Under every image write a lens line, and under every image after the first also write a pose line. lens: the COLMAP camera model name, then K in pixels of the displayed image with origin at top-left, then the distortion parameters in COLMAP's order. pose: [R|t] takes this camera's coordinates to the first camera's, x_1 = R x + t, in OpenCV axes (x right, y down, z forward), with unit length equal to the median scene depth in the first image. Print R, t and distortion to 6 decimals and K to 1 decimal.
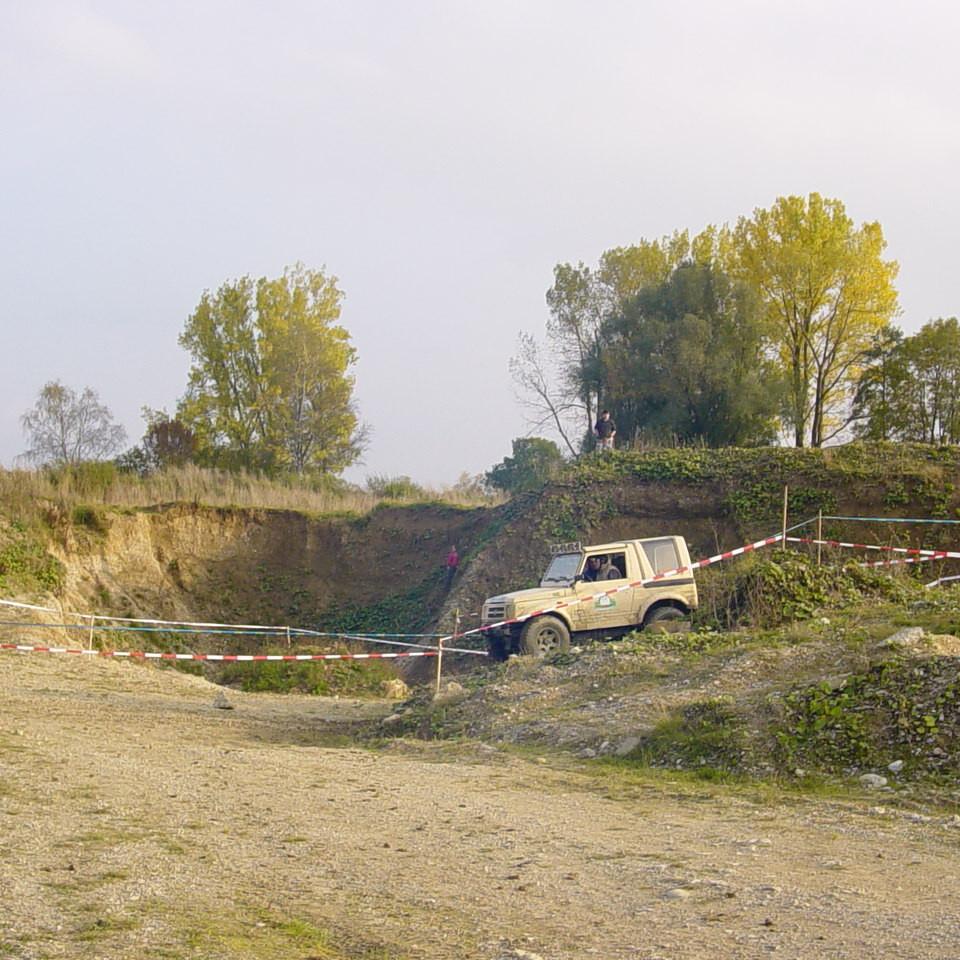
lens RADIAL K [[1593.5, 0, 483.8], [0, 1593.5, 474.5], [0, 0, 1]] dist [-0.152509, 0.000000]
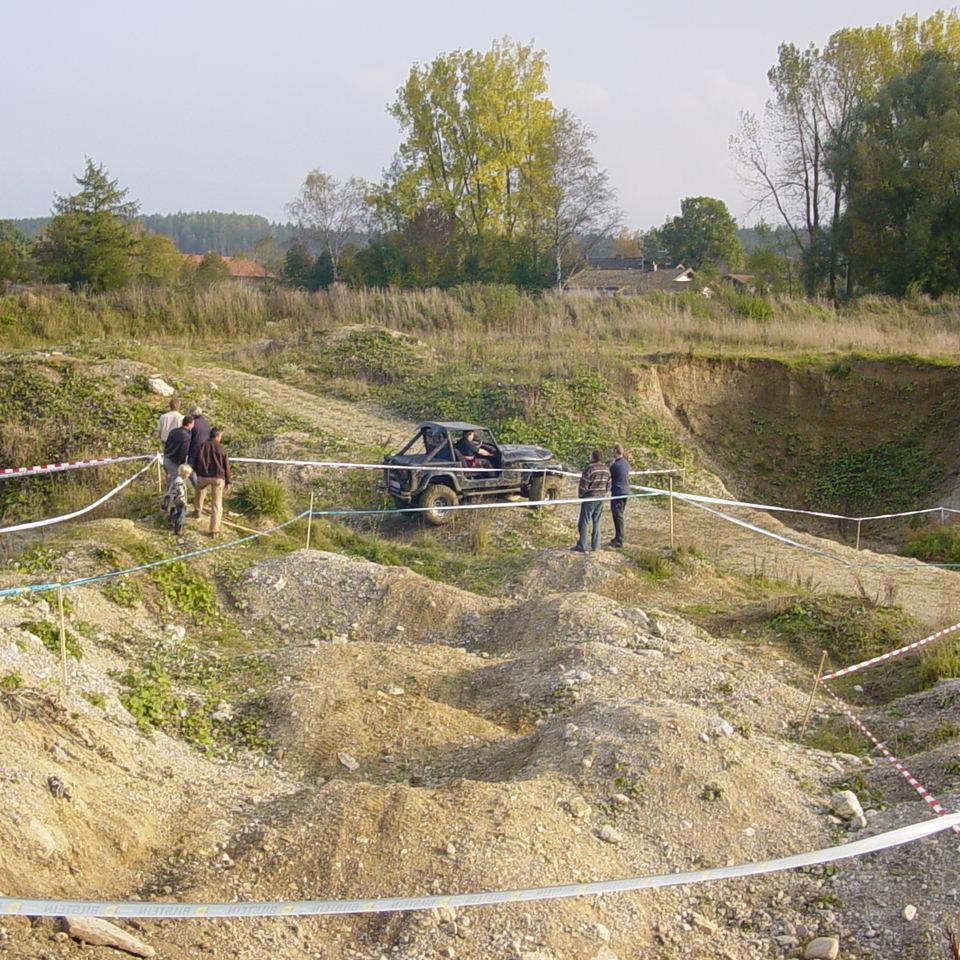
lens RADIAL K [[1593.5, 0, 494.4], [0, 1593.5, 493.1], [0, 0, 1]] dist [-0.152509, 0.000000]
pose [[0.999079, 0.002824, -0.042824, -0.120831], [0.004883, 0.983870, 0.178817, -0.038543], [0.042638, -0.178861, 0.982950, -0.058656]]
